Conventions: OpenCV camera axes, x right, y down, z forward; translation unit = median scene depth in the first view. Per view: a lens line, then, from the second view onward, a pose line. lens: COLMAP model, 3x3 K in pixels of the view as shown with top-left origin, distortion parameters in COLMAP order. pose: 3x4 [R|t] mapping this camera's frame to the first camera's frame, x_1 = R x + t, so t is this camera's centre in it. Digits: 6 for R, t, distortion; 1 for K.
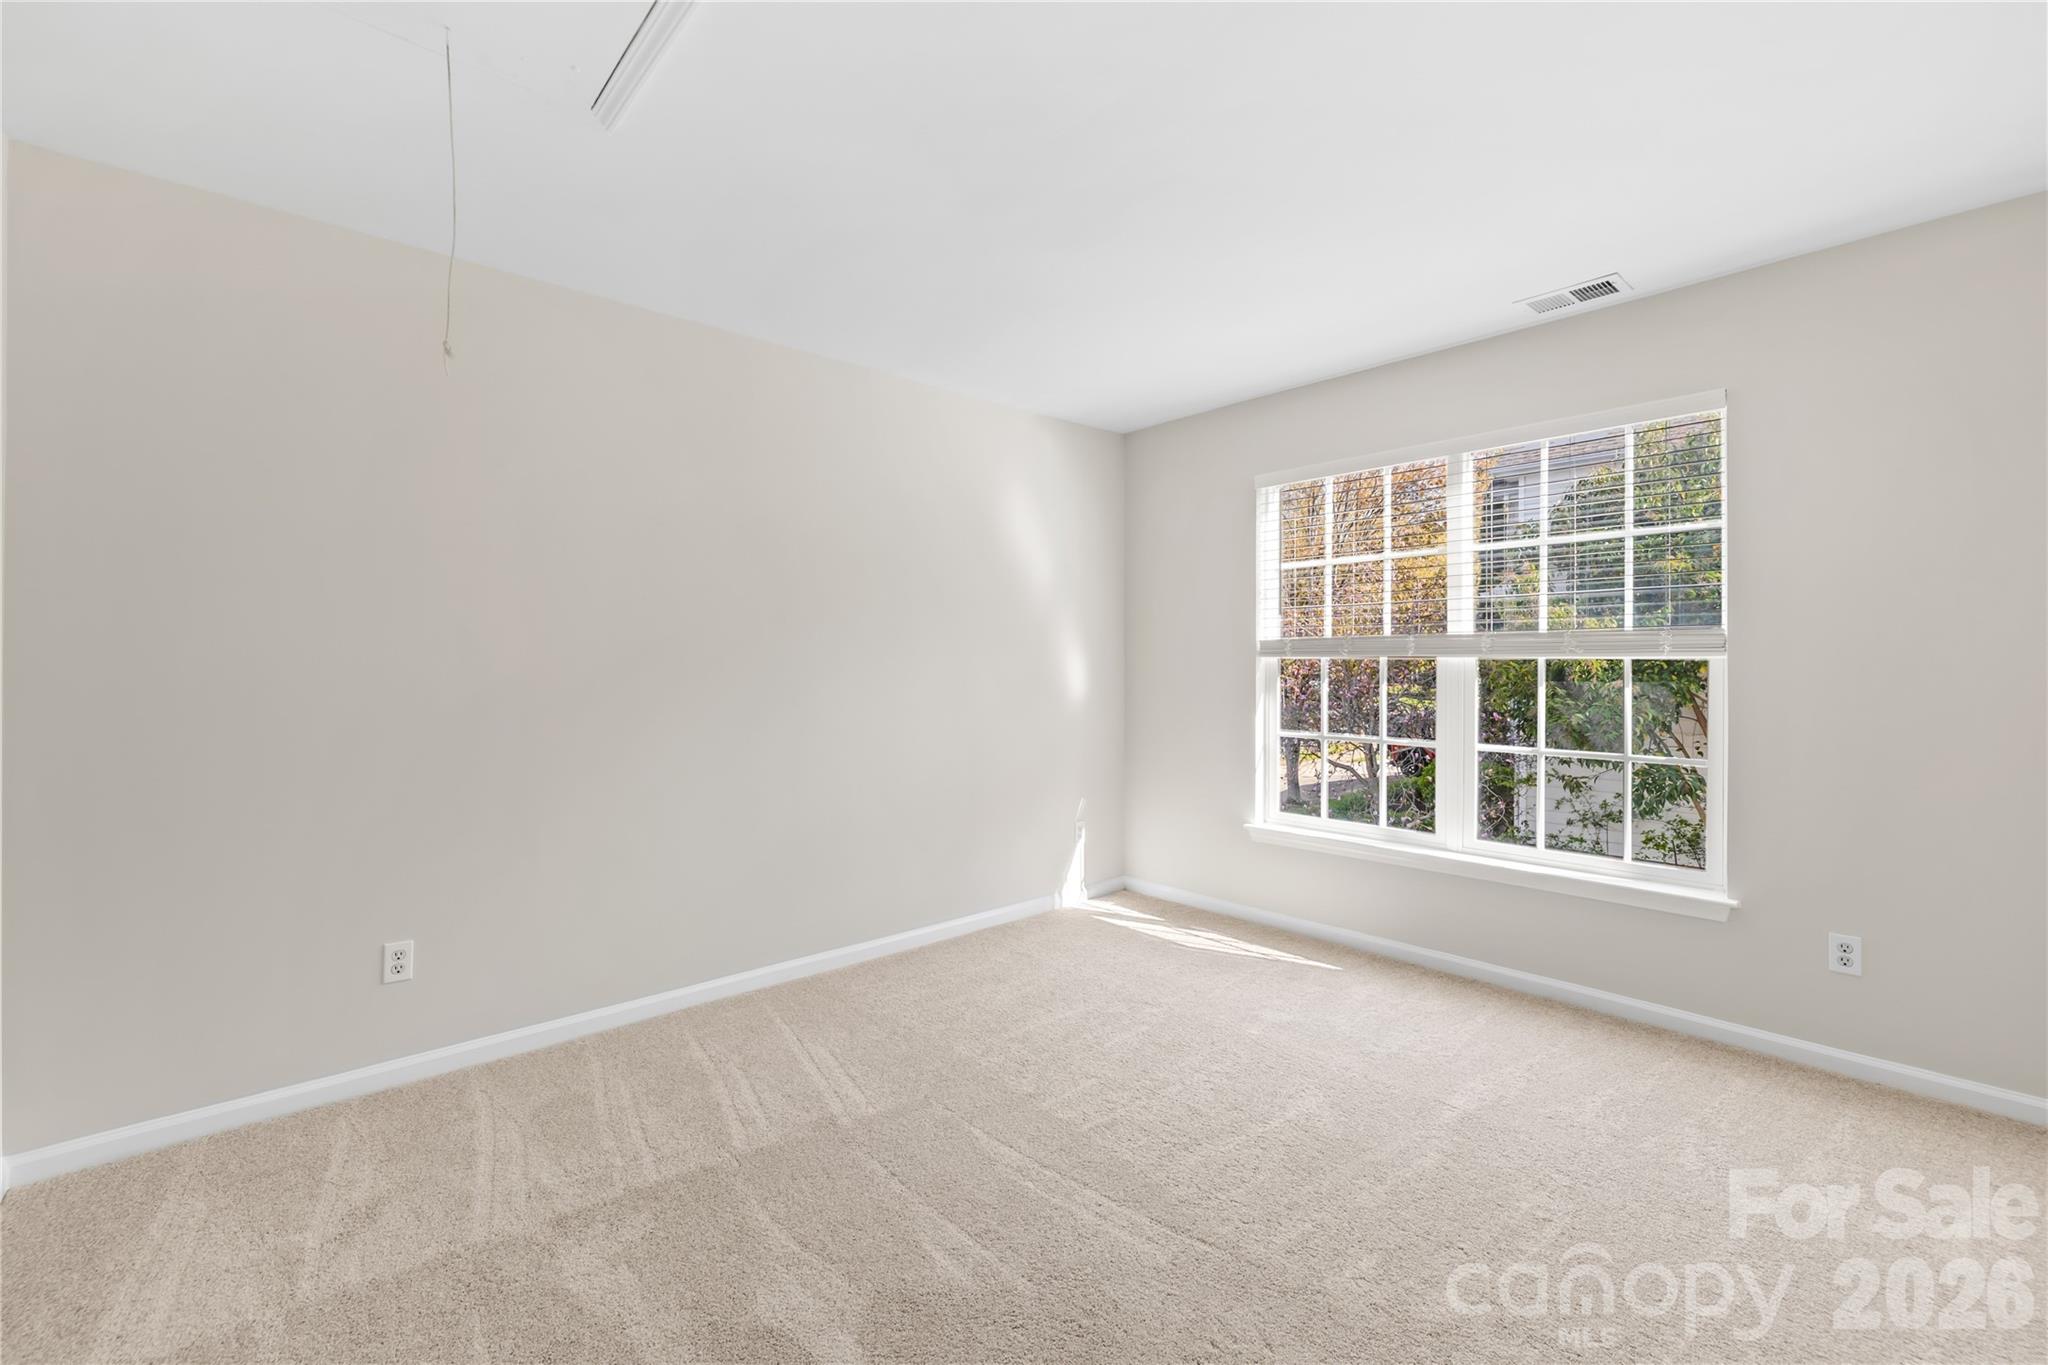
lens RADIAL K [[870.5, 0, 1040.6], [0, 870.5, 680.4], [0, 0, 1]] dist [-0.000243, 0.000146]
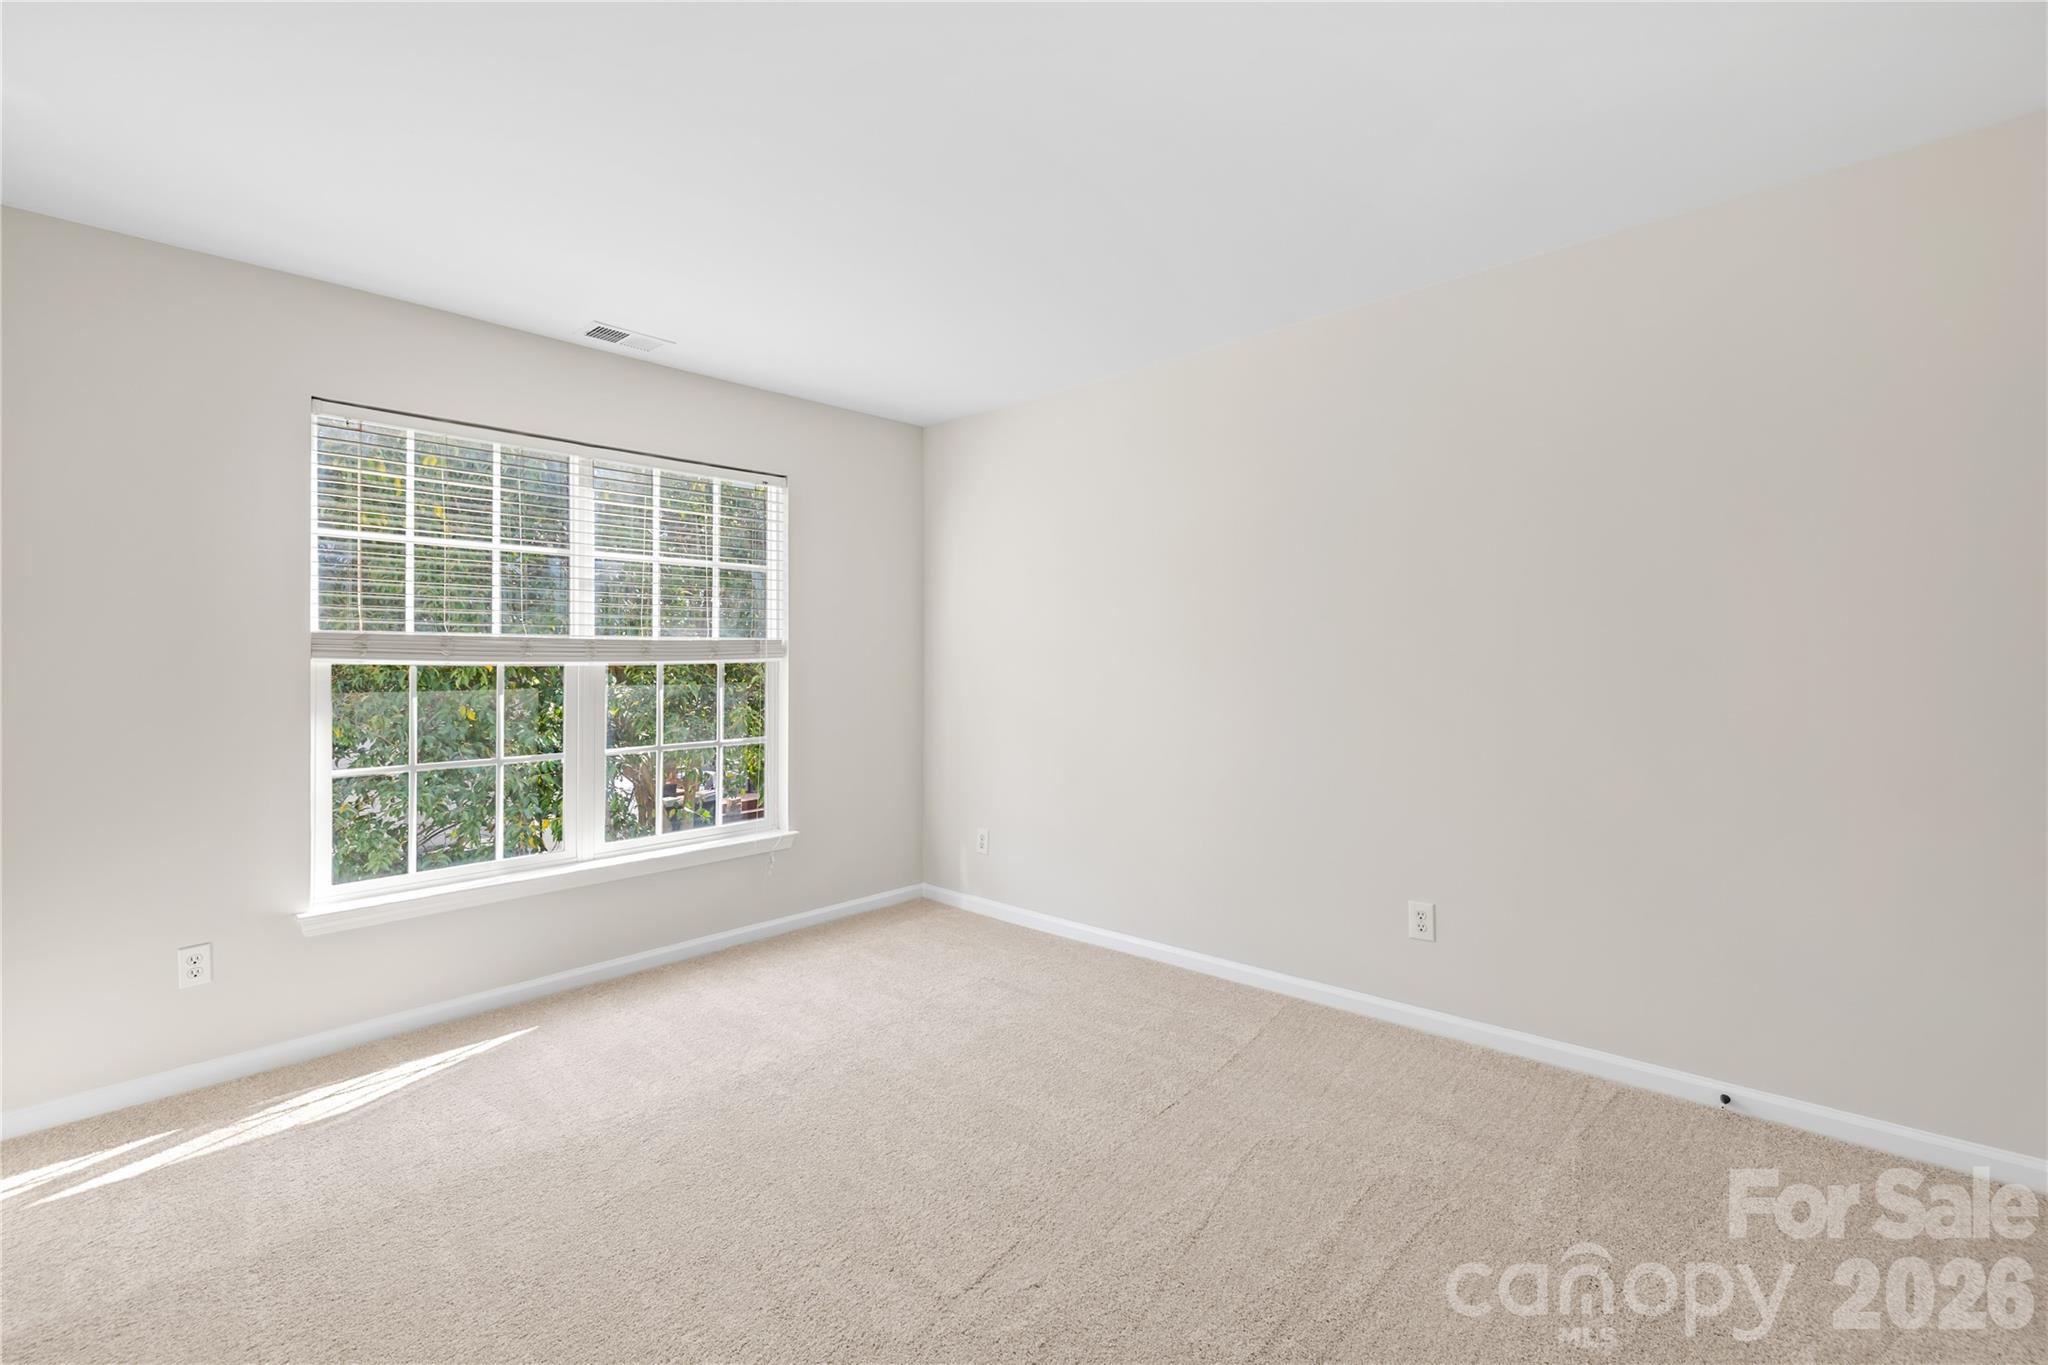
lens RADIAL K [[870.5, 0, 1020.3], [0, 870.5, 669.4], [0, 0, 1]] dist [-0.000243, 0.000146]
pose [[-0.059696, -0.003198, 0.998211, -0.509077], [0.027135, 0.999620, 0.004825, -0.009329], [-0.997848, 0.027374, -0.059587, 0.548876]]
